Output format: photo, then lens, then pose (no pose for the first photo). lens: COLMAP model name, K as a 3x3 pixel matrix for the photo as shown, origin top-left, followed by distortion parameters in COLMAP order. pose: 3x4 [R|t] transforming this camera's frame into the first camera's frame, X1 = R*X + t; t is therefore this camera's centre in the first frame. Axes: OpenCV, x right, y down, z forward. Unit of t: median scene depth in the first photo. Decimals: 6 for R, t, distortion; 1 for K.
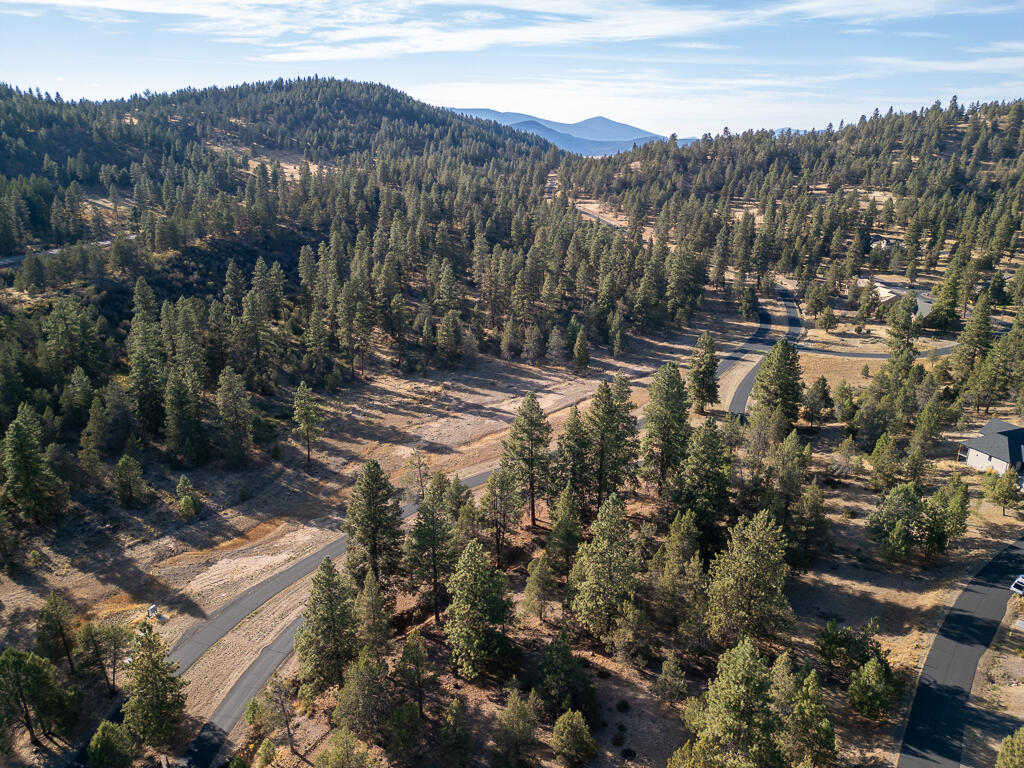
lens RADIAL K [[718.5, 0, 510.9], [0, 718.5, 379.9], [0, 0, 1]] dist [0.073285, -0.070566]
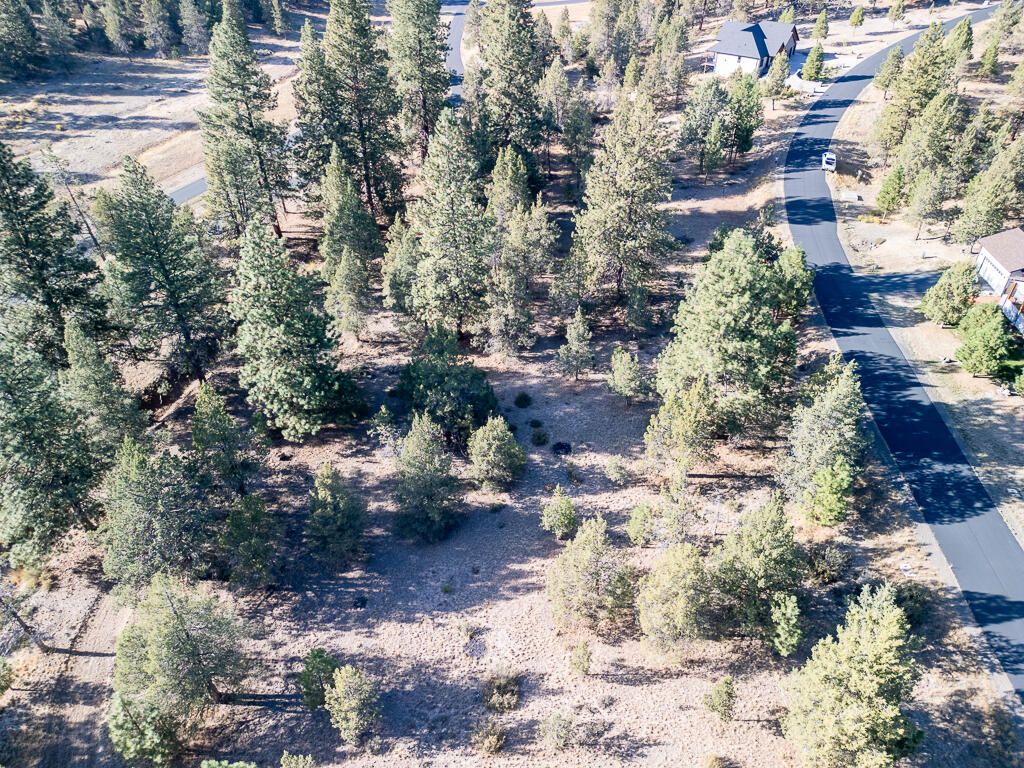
lens RADIAL K [[718.5, 0, 510.9], [0, 718.5, 379.9], [0, 0, 1]] dist [0.073285, -0.070566]
pose [[0.865494, -0.301242, 0.400216, -0.131109], [0.157084, 0.921883, 0.354197, 0.151652], [-0.475652, -0.243688, 0.845205, 0.352545]]
